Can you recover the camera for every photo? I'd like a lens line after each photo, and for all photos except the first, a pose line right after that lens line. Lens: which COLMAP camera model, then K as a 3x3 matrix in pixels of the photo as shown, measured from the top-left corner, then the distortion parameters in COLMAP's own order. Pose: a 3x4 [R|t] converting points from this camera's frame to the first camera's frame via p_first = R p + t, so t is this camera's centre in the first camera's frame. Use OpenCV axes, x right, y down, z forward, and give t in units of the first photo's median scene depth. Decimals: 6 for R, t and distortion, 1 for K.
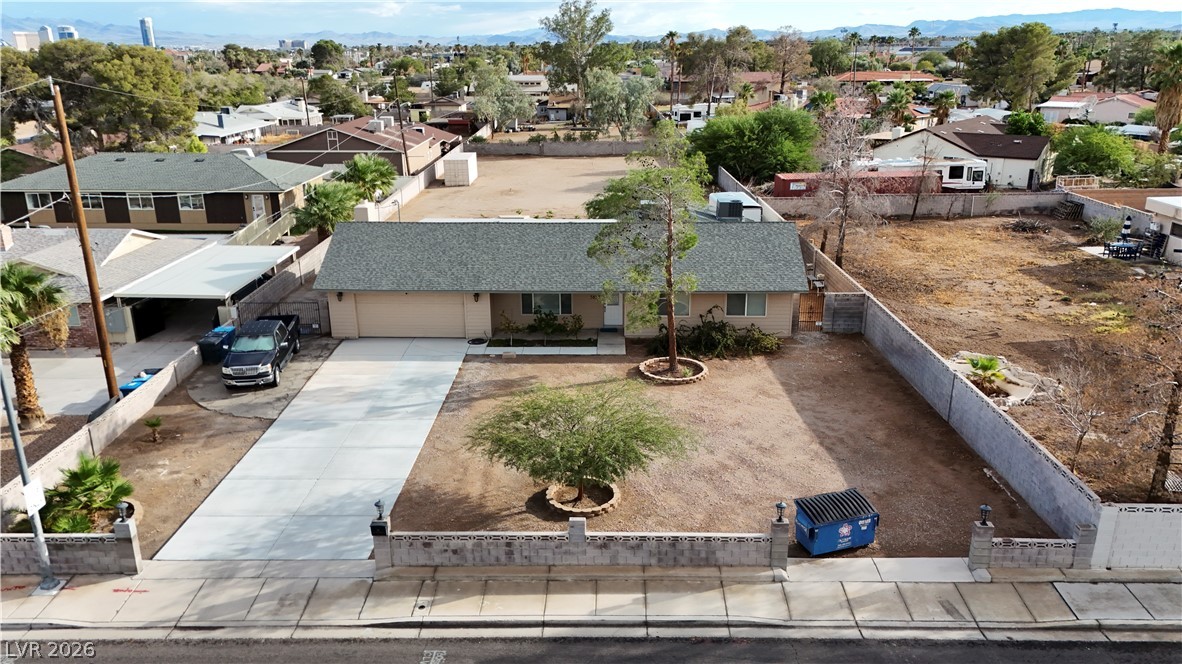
lens RADIAL K [[851.4, 0, 591.0], [0, 851.4, 332.0], [0, 0, 1]] dist [0.024046, -0.002322]
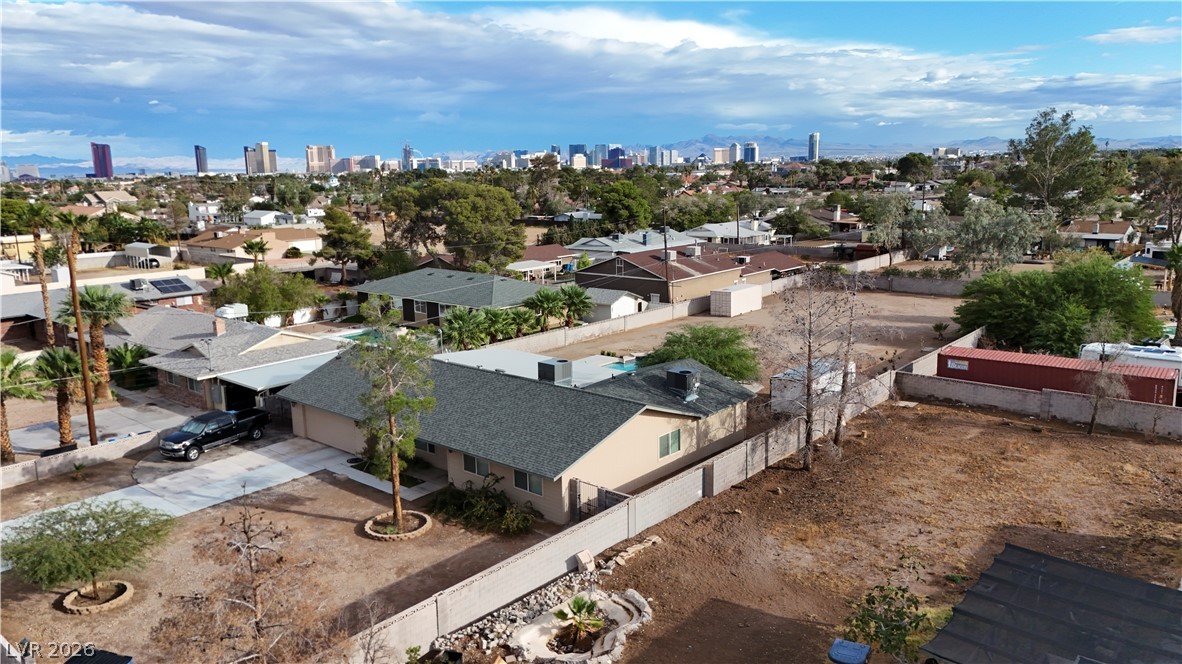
lens RADIAL K [[851.4, 0, 591.0], [0, 851.4, 332.0], [0, 0, 1]] dist [0.024046, -0.002322]
pose [[0.767294, 0.112587, -0.631335, 0.907810], [-0.186386, 0.981123, -0.051559, -0.176903], [0.613613, 0.157233, 0.773794, 0.293865]]
